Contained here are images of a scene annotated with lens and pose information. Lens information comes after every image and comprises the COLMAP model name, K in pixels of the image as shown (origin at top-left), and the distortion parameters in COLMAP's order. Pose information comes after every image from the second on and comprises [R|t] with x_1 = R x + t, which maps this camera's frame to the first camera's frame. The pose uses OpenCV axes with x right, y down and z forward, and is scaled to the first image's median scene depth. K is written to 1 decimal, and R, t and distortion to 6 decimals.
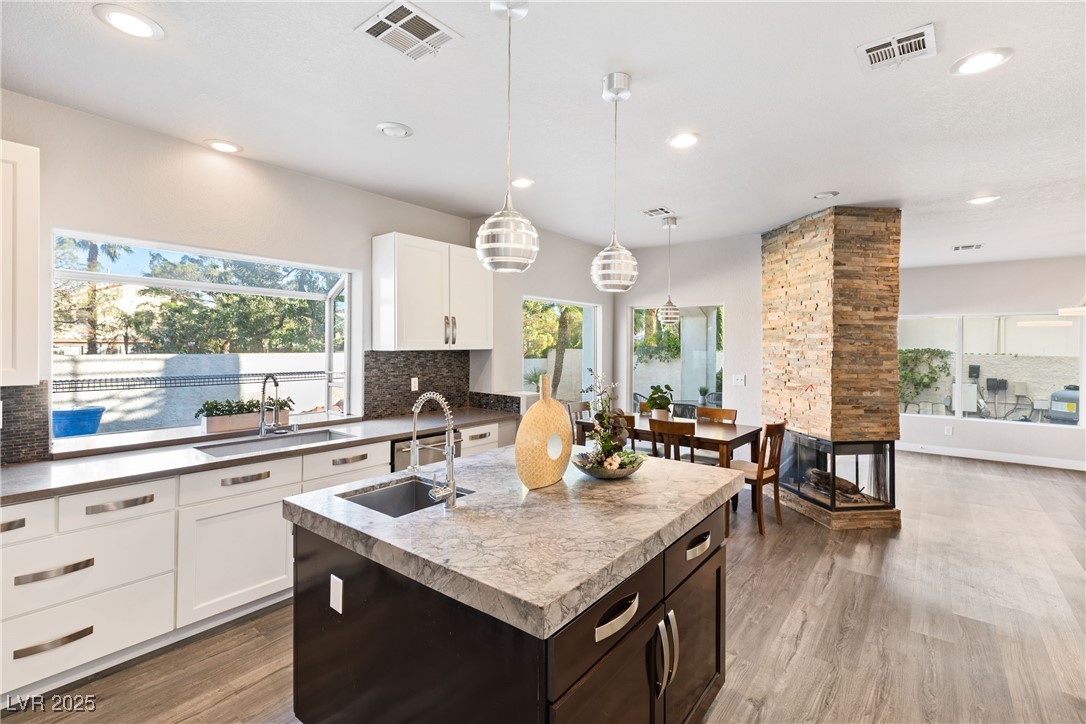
lens RADIAL K [[493.6, 0, 543.8], [0, 493.6, 346.1], [0, 0, 1]] dist [0.001342, 0.000143]
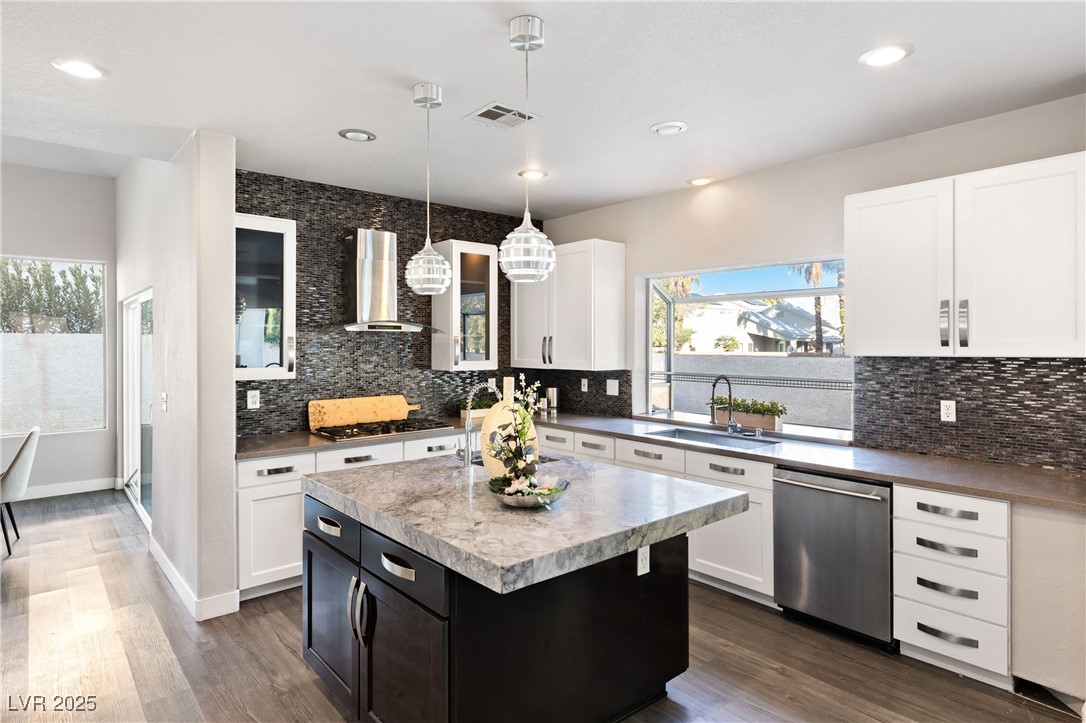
lens RADIAL K [[598.5, 0, 542.1], [0, 598.5, 345.1], [0, 0, 1]] dist [-0.001423, -0.000003]
pose [[-0.200970, -0.006189, -0.979578, 0.612662], [-0.002855, 0.999979, -0.005732, -0.000899], [0.979593, 0.001645, -0.200984, 0.669361]]
